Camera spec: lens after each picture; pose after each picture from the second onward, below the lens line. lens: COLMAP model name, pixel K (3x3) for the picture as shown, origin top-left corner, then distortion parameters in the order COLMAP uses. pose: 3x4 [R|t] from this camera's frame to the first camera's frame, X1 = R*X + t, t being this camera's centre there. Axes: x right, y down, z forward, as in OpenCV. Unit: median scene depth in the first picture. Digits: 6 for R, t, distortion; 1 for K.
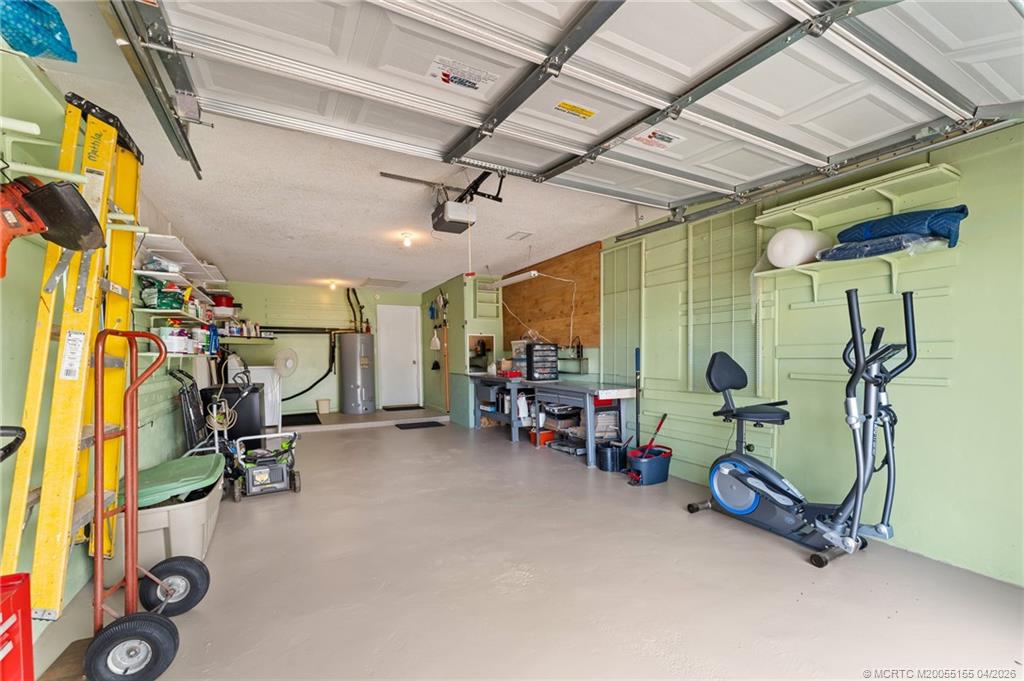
lens RADIAL K [[417.4, 0, 495.4], [0, 417.4, 351.8], [0, 0, 1]] dist [0.002967, -0.000817]
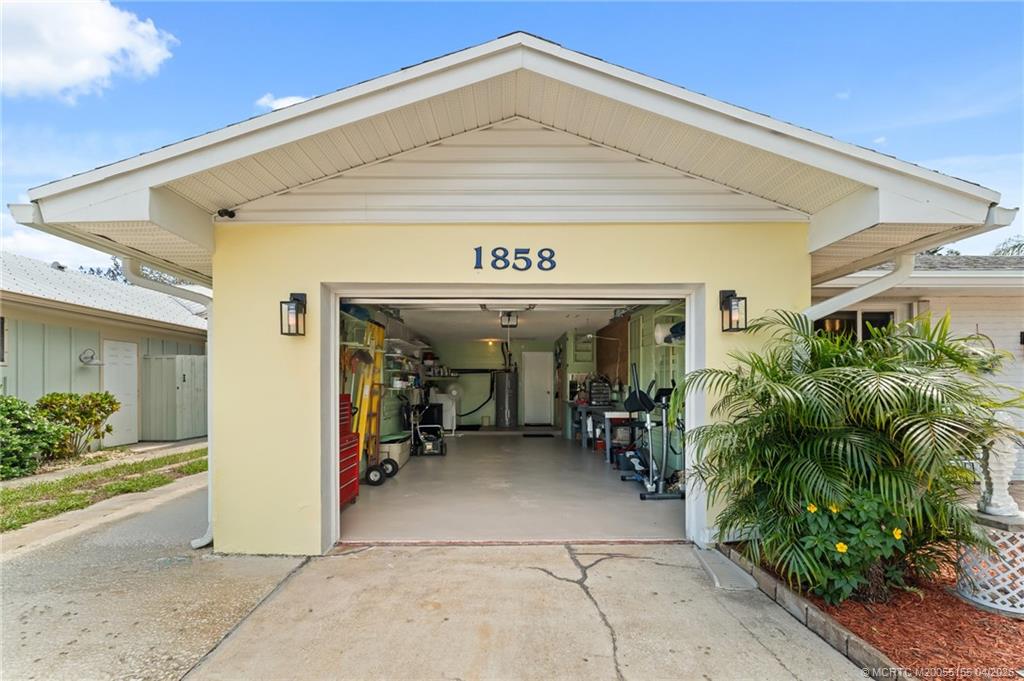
lens RADIAL K [[417.4, 0, 509.2], [0, 417.4, 342.0], [0, 0, 1]] dist [0.002967, -0.000817]
pose [[0.898431, -0.040793, -0.437215, 0.469714], [0.000317, 0.995735, -0.092255, -0.022360], [0.439114, 0.082746, 0.894613, -0.477196]]
